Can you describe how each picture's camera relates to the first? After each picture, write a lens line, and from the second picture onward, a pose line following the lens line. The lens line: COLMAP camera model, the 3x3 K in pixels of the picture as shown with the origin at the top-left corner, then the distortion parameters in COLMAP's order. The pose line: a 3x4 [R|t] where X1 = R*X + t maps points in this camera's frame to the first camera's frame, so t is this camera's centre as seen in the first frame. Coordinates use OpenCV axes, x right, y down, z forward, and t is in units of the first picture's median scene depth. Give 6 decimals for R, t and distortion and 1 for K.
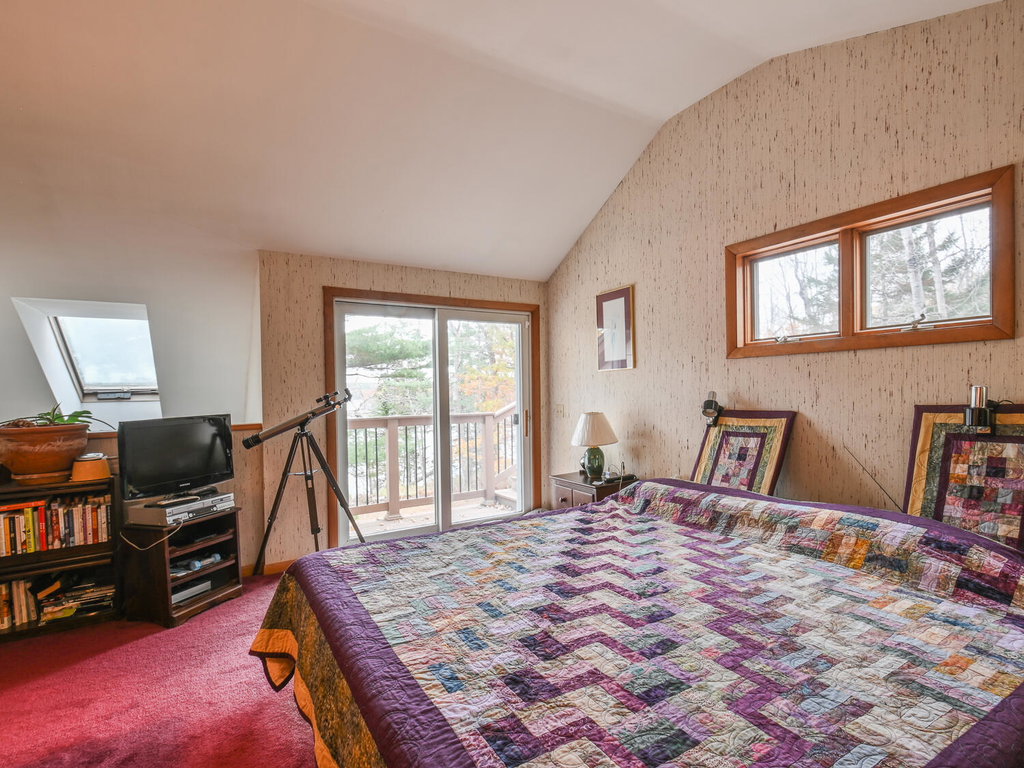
lens RADIAL K [[511.7, 0, 537.5], [0, 511.7, 397.7], [0, 0, 1]] dist [-0.003837, -0.002197]
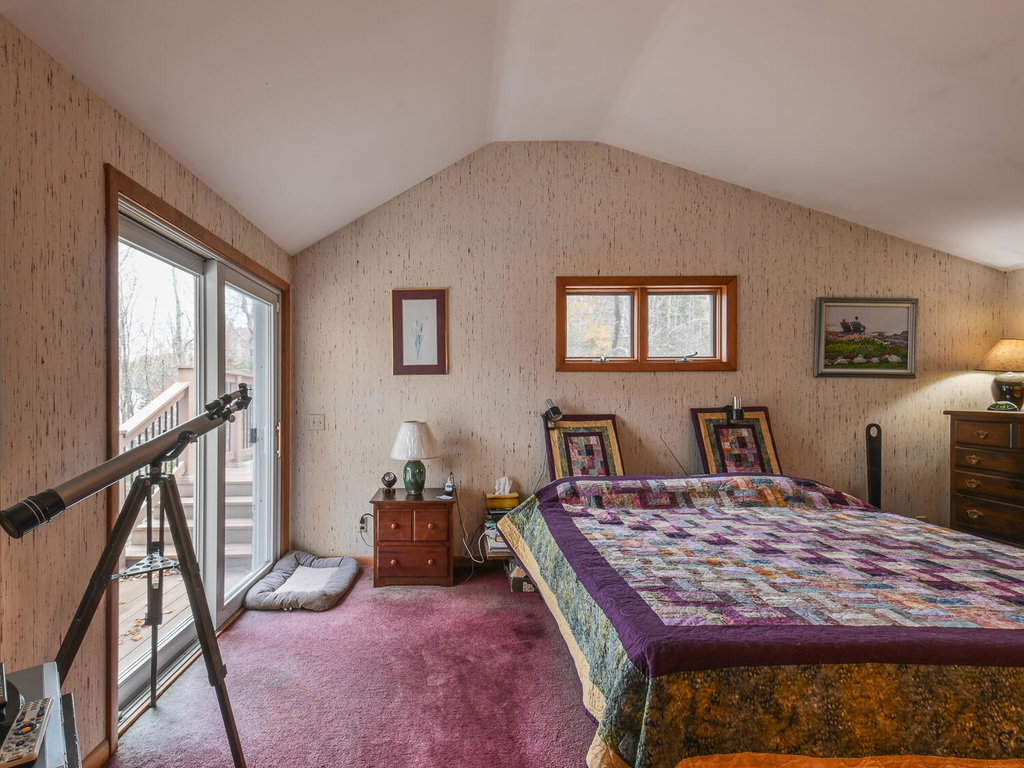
lens RADIAL K [[508.7, 0, 466.5], [0, 508.7, 398.0], [0, 0, 1]] dist [0.009444, -0.002005]
pose [[0.536859, 0.015691, 0.843526, -0.860252], [0.004896, 0.999752, -0.021712, 0.011095], [-0.843658, 0.015786, 0.536649, 0.643156]]
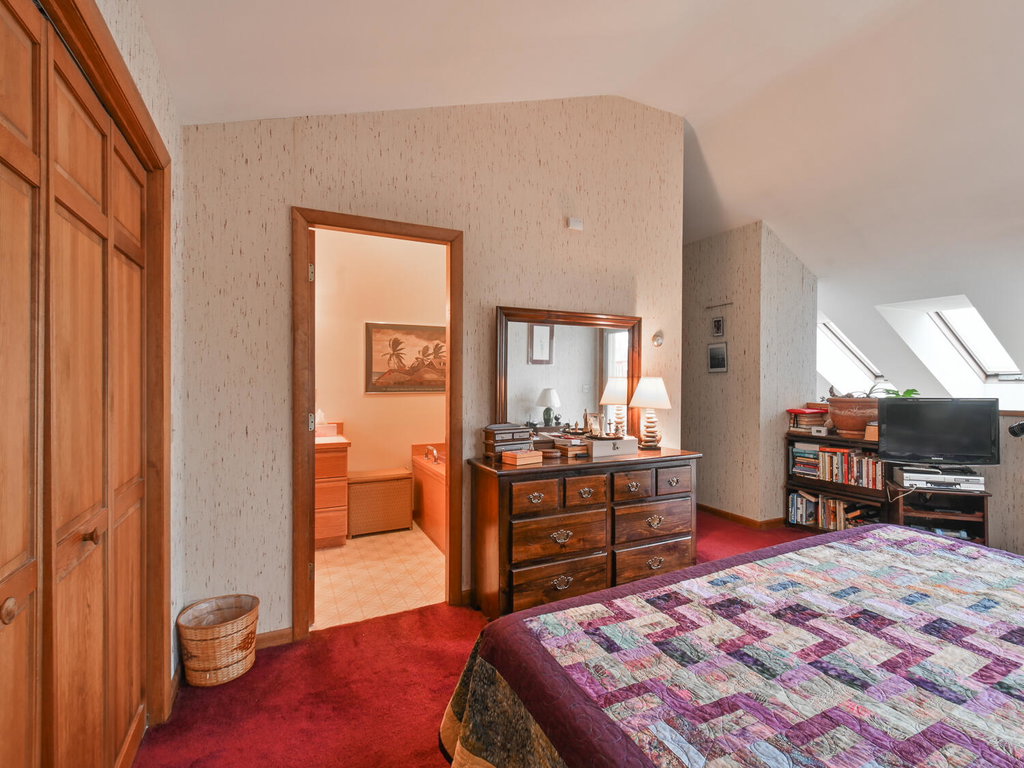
lens RADIAL K [[511.7, 0, 537.5], [0, 511.7, 397.7], [0, 0, 1]] dist [-0.003837, -0.002197]
pose [[-0.099360, 0.058014, -0.993359, 0.545396], [-0.016650, 0.998062, 0.059954, -0.016395], [0.994912, 0.022497, -0.098202, 0.264195]]
